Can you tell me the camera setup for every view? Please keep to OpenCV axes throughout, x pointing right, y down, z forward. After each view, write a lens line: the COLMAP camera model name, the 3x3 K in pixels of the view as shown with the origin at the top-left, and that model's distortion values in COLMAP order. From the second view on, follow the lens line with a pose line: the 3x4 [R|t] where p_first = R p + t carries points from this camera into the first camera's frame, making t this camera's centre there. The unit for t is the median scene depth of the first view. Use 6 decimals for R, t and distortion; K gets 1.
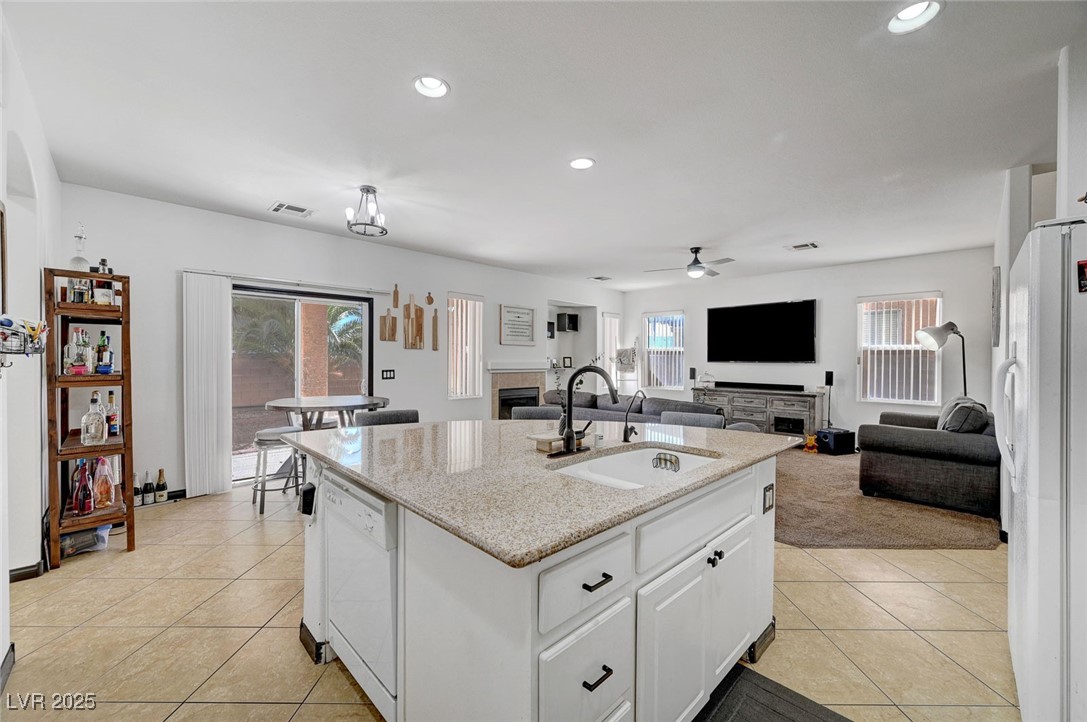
lens RADIAL K [[432.8, 0, 538.2], [0, 432.8, 361.0], [0, 0, 1]] dist [0.003974, -0.000192]
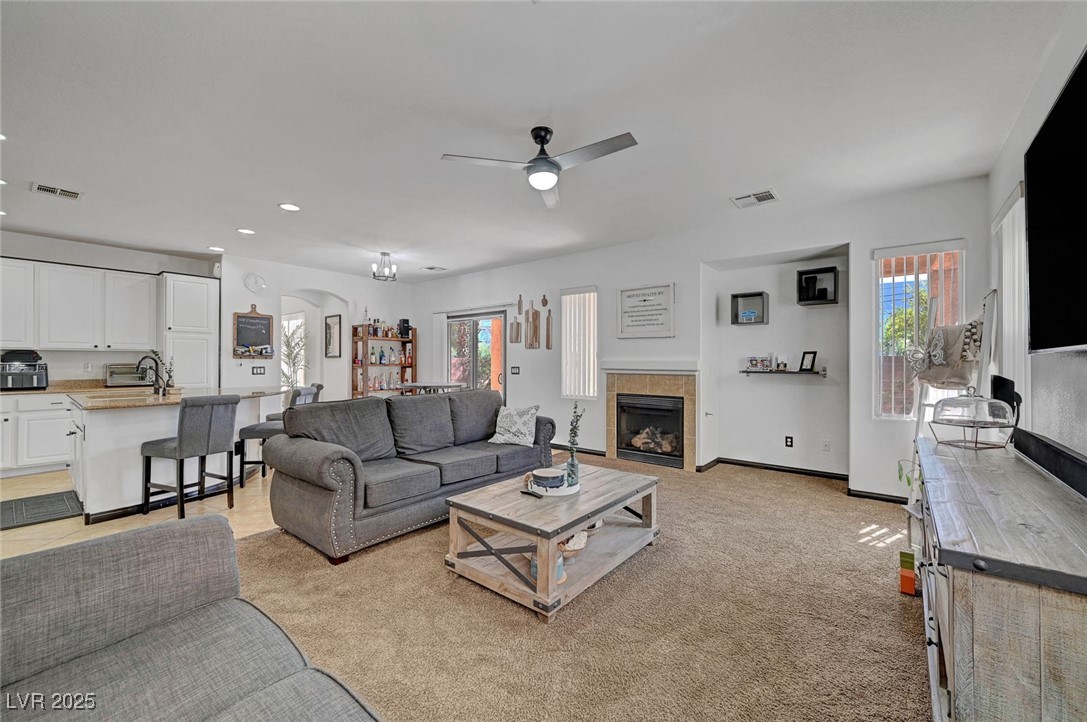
lens RADIAL K [[432.8, 0, 537.4], [0, 432.8, 361.8], [0, 0, 1]] dist [0.003974, -0.000192]
pose [[0.101704, -0.008152, -0.994781, 0.761283], [-0.009922, 0.999908, -0.009208, 0.015344], [0.994765, 0.010807, 0.101613, 0.825057]]
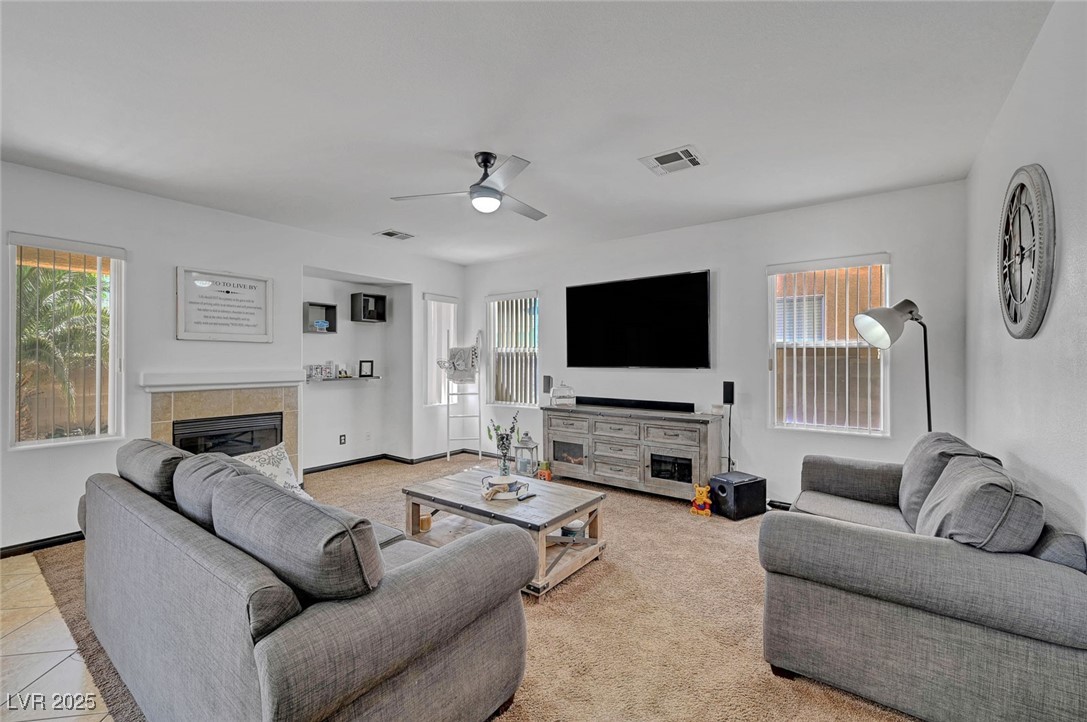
lens RADIAL K [[454.1, 0, 542.6], [0, 454.1, 359.3], [0, 0, 1]] dist [0.009535, -0.000007]
pose [[0.988158, -0.006829, 0.153286, 0.301613], [0.007828, 0.999952, -0.005913, -0.007061], [-0.153238, 0.007043, 0.988164, 0.385610]]
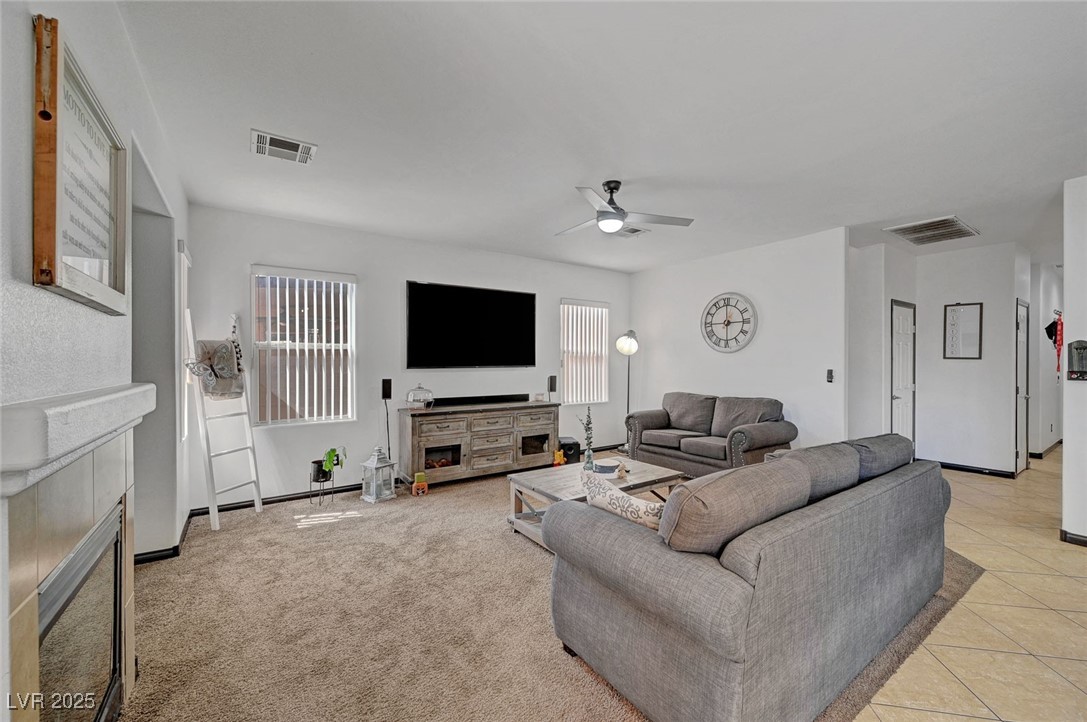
lens RADIAL K [[432.8, 0, 540.8], [0, 432.8, 364.5], [0, 0, 1]] dist [0.003974, -0.000192]
pose [[0.175039, -0.015220, 0.984444, -0.217329], [0.008830, 0.999865, 0.013888, -0.012421], [-0.984522, 0.006261, 0.175150, 0.867578]]
